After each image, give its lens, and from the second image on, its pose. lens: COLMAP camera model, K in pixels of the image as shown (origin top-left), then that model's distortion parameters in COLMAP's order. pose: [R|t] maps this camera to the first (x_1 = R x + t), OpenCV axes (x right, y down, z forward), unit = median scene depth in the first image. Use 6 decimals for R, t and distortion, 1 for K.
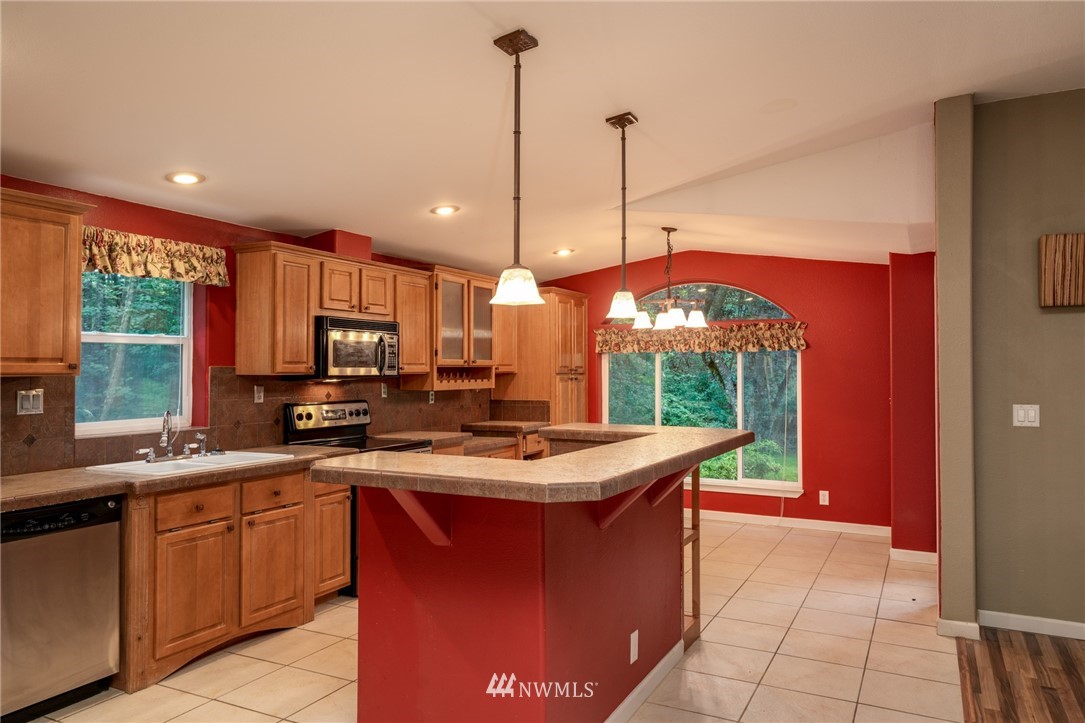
lens RADIAL K [[751.6, 0, 542.2], [0, 751.6, 362.2], [0, 0, 1]] dist [0.032492, 0.000293]
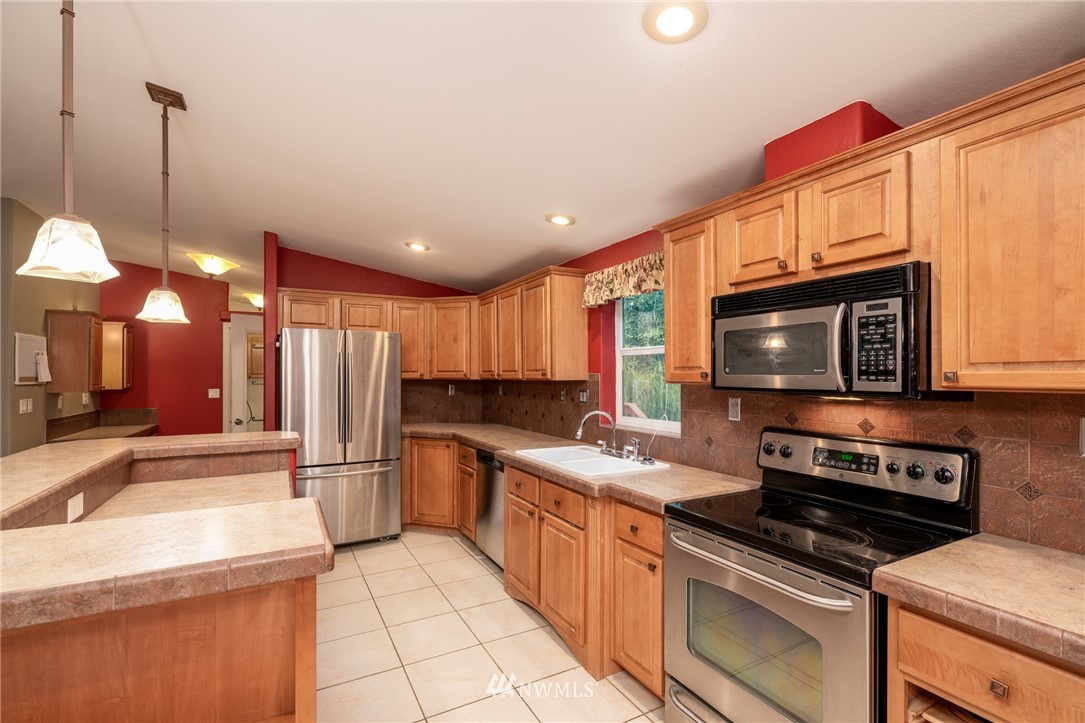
lens RADIAL K [[493.4, 0, 545.4], [0, 493.4, 371.4], [0, 0, 1]] dist [-0.005139, 0.000918]
pose [[-0.562572, -0.004522, -0.826736, 0.158147], [0.008096, 0.999907, -0.010979, 0.007892], [0.826709, -0.012870, -0.562483, 1.125814]]
